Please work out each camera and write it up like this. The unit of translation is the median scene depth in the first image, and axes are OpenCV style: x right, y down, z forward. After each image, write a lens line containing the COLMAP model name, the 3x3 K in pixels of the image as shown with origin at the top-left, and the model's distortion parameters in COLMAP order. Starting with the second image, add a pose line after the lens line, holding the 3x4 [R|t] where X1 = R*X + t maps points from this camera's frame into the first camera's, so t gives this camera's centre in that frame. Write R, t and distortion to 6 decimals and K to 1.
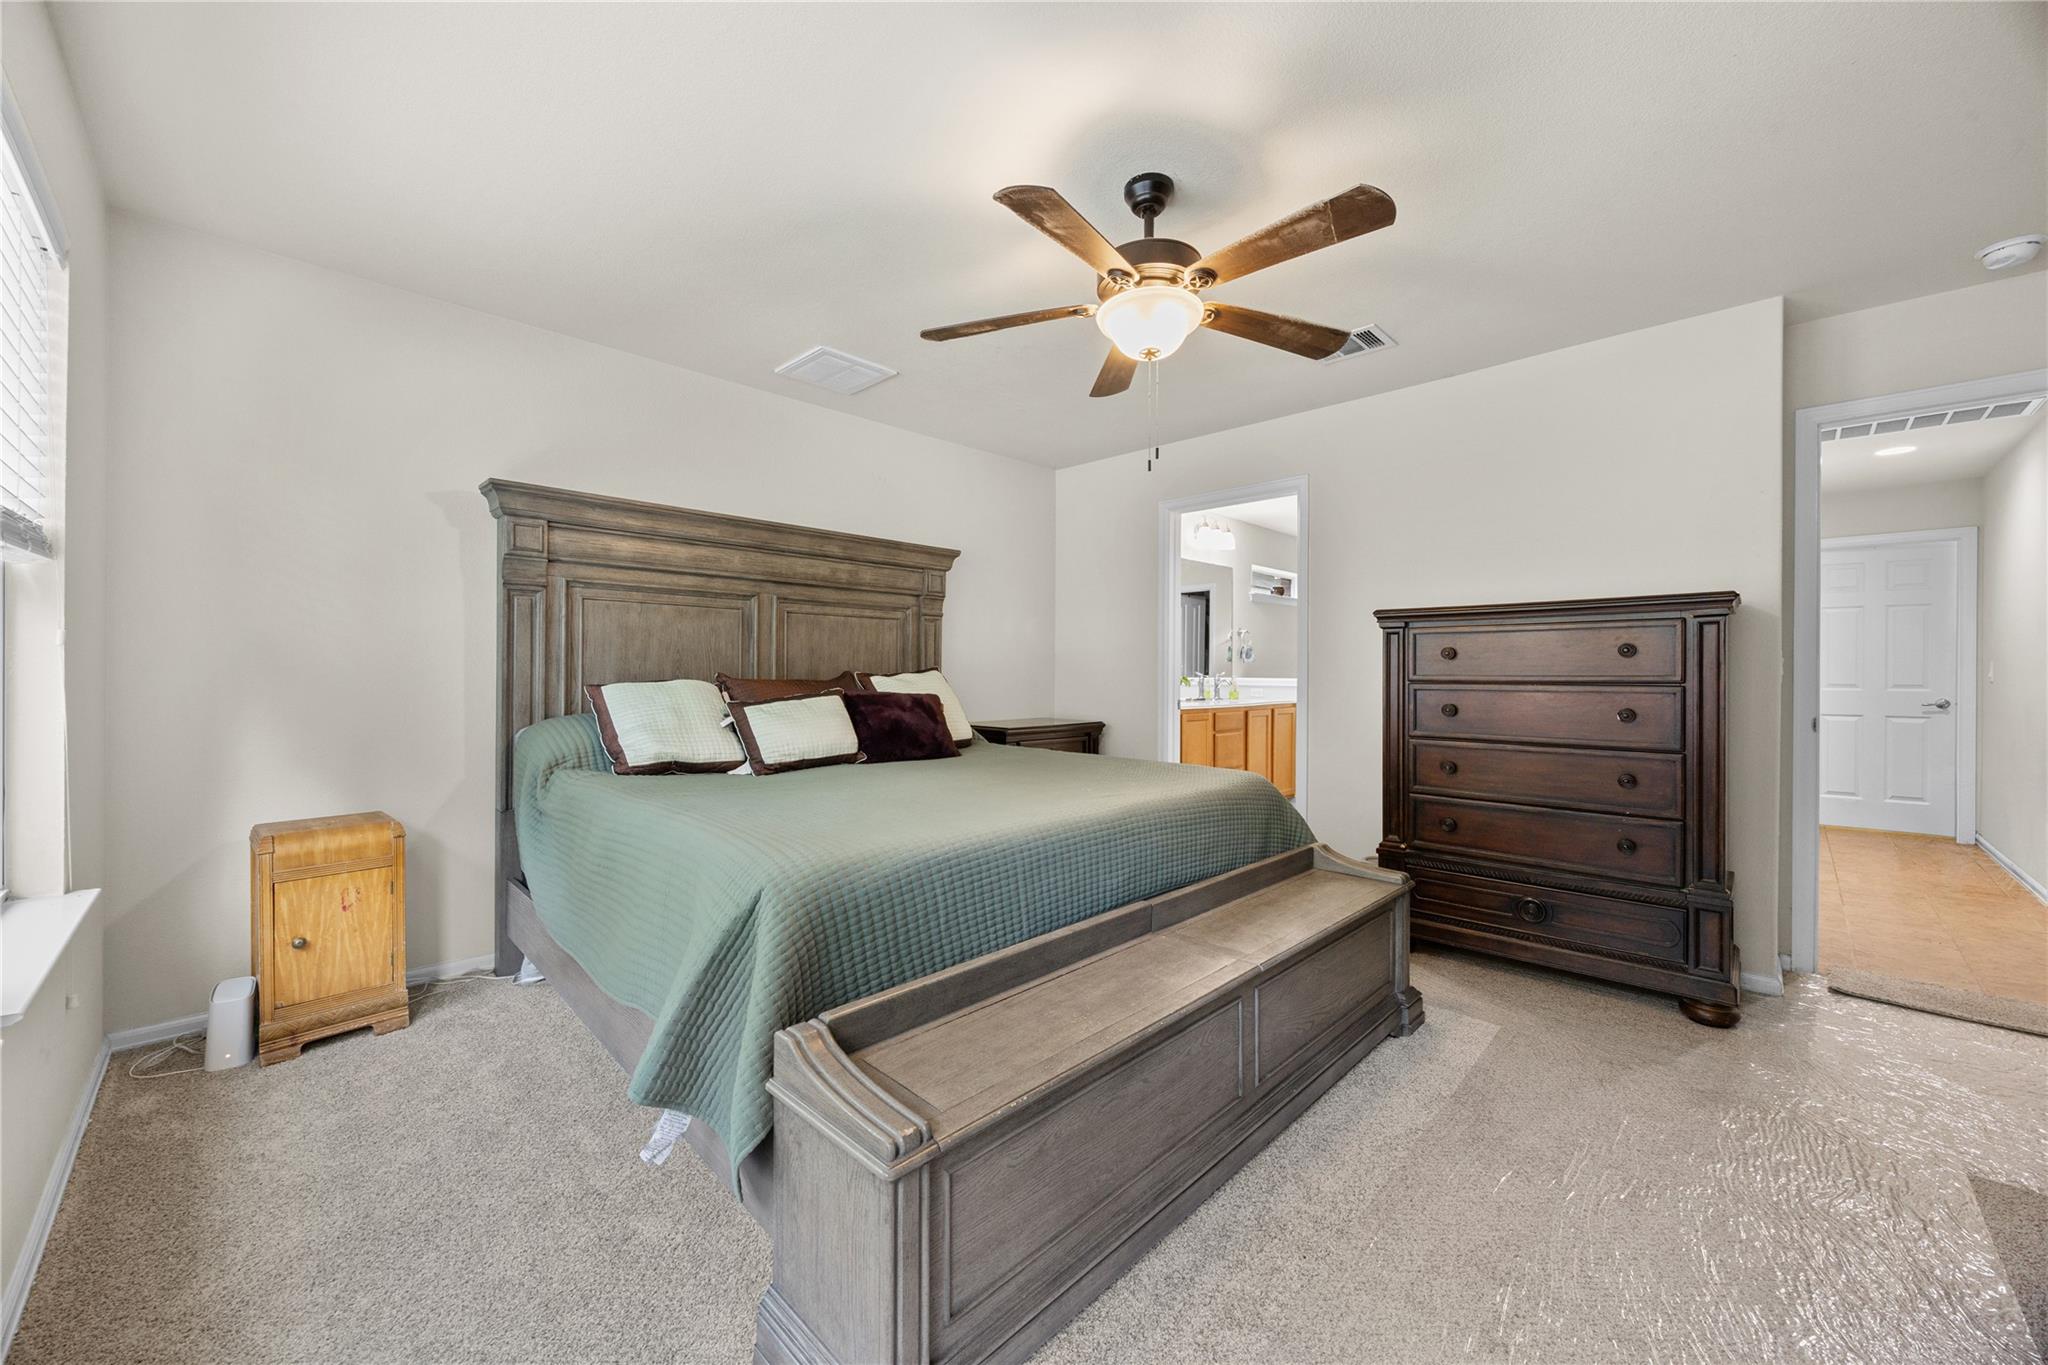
lens RADIAL K [[771.7, 0, 1013.3], [0, 771.7, 668.7], [0, 0, 1]] dist [-0.006489, 0.001253]
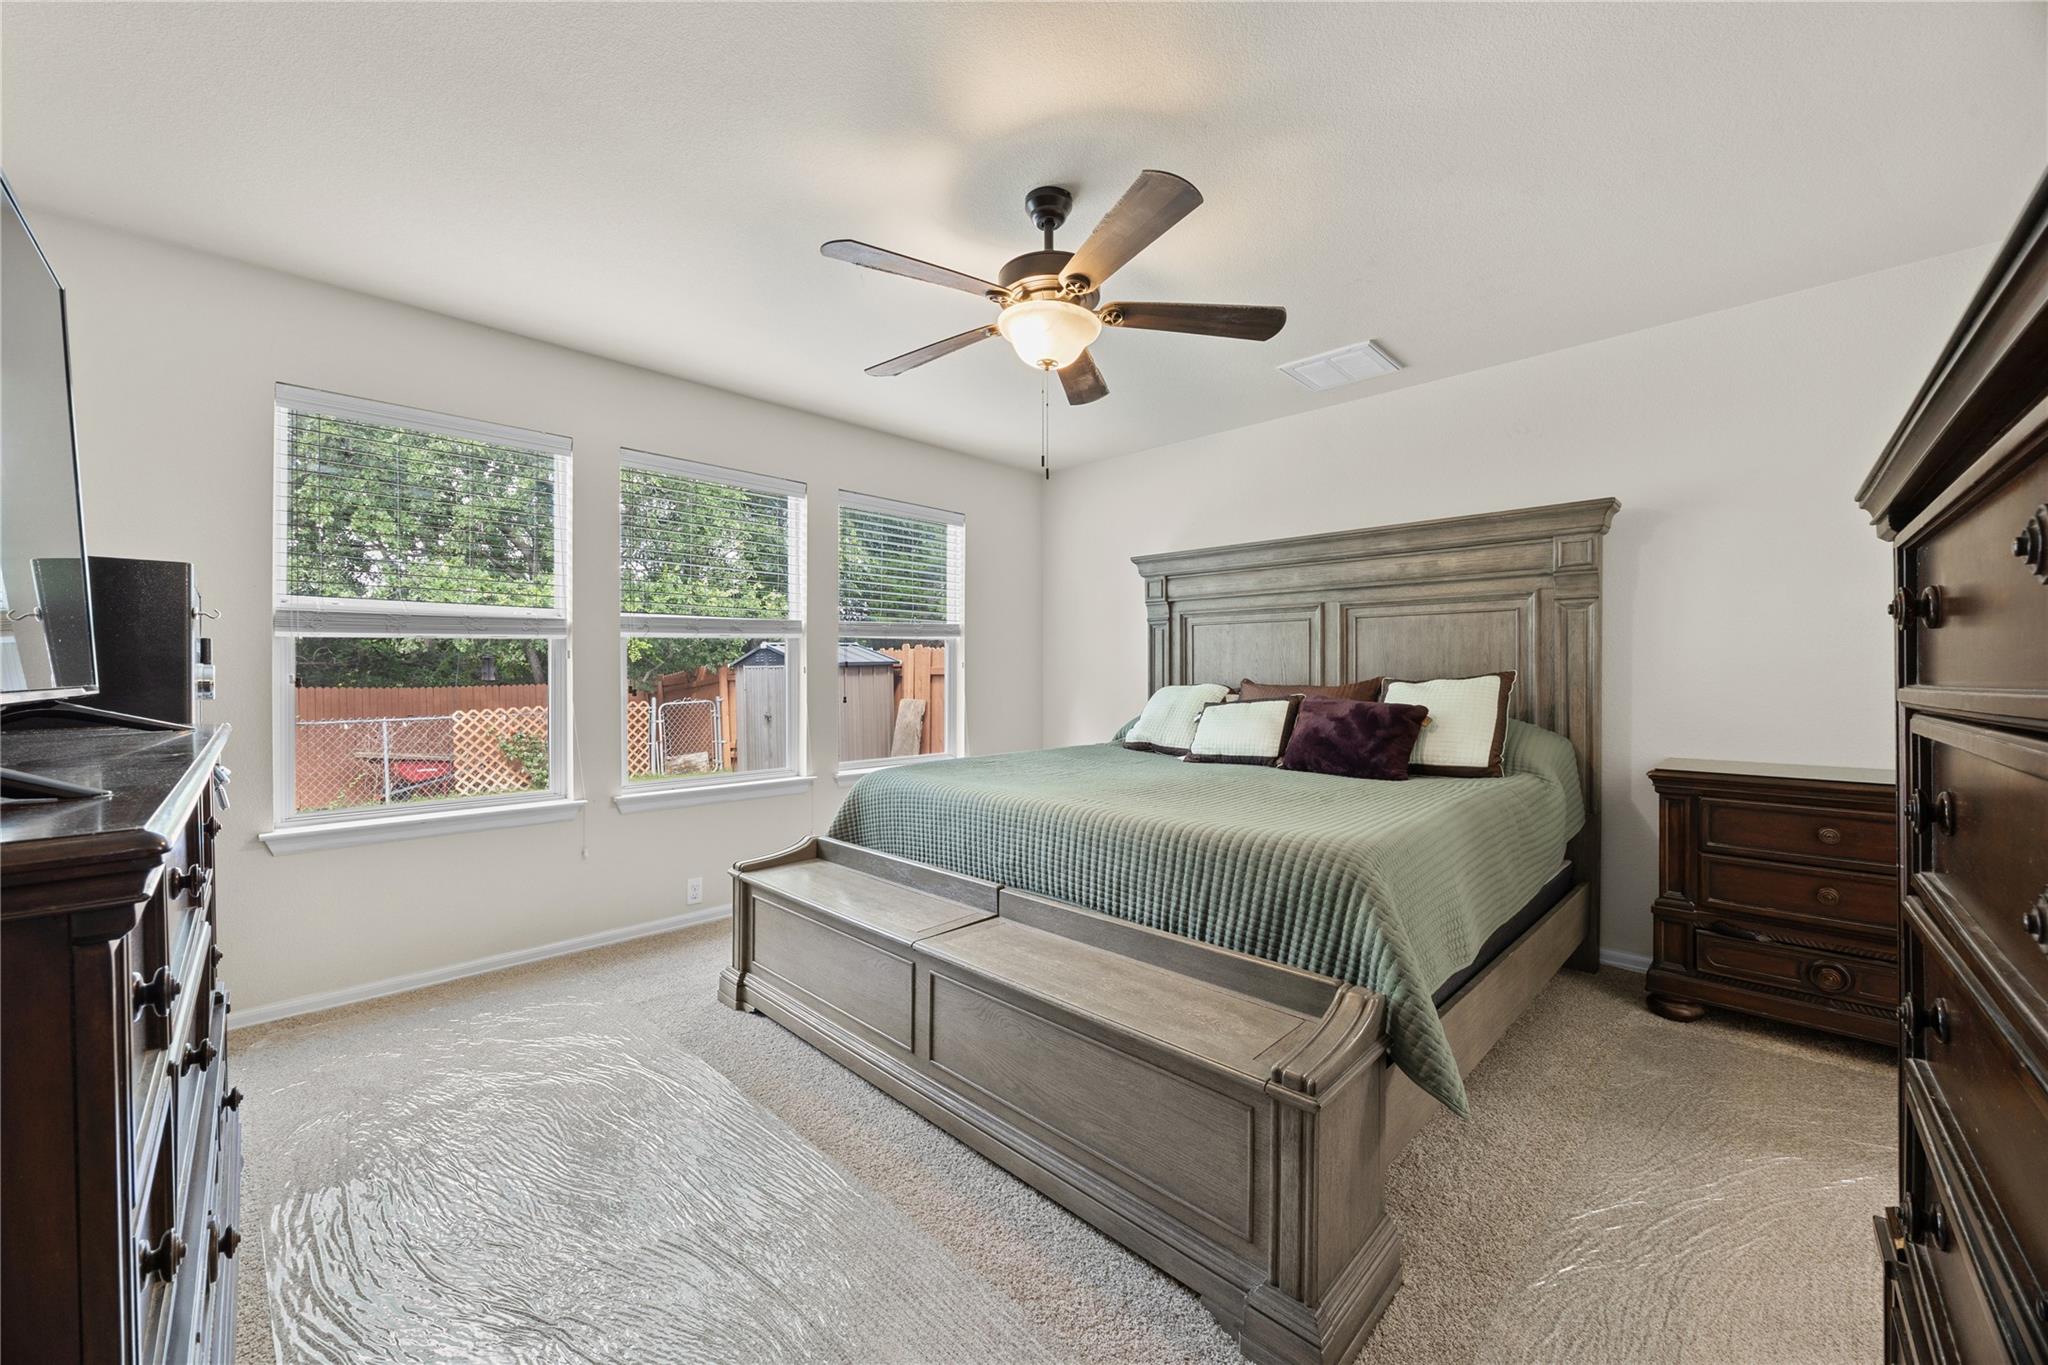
lens RADIAL K [[771.7, 0, 1013.2], [0, 771.7, 685.0], [0, 0, 1]] dist [-0.006489, 0.001253]
pose [[0.015301, 0.008984, -0.999843, 0.698111], [0.003561, 0.999953, 0.009040, 0.002689], [0.999877, -0.003699, 0.015268, 0.546965]]
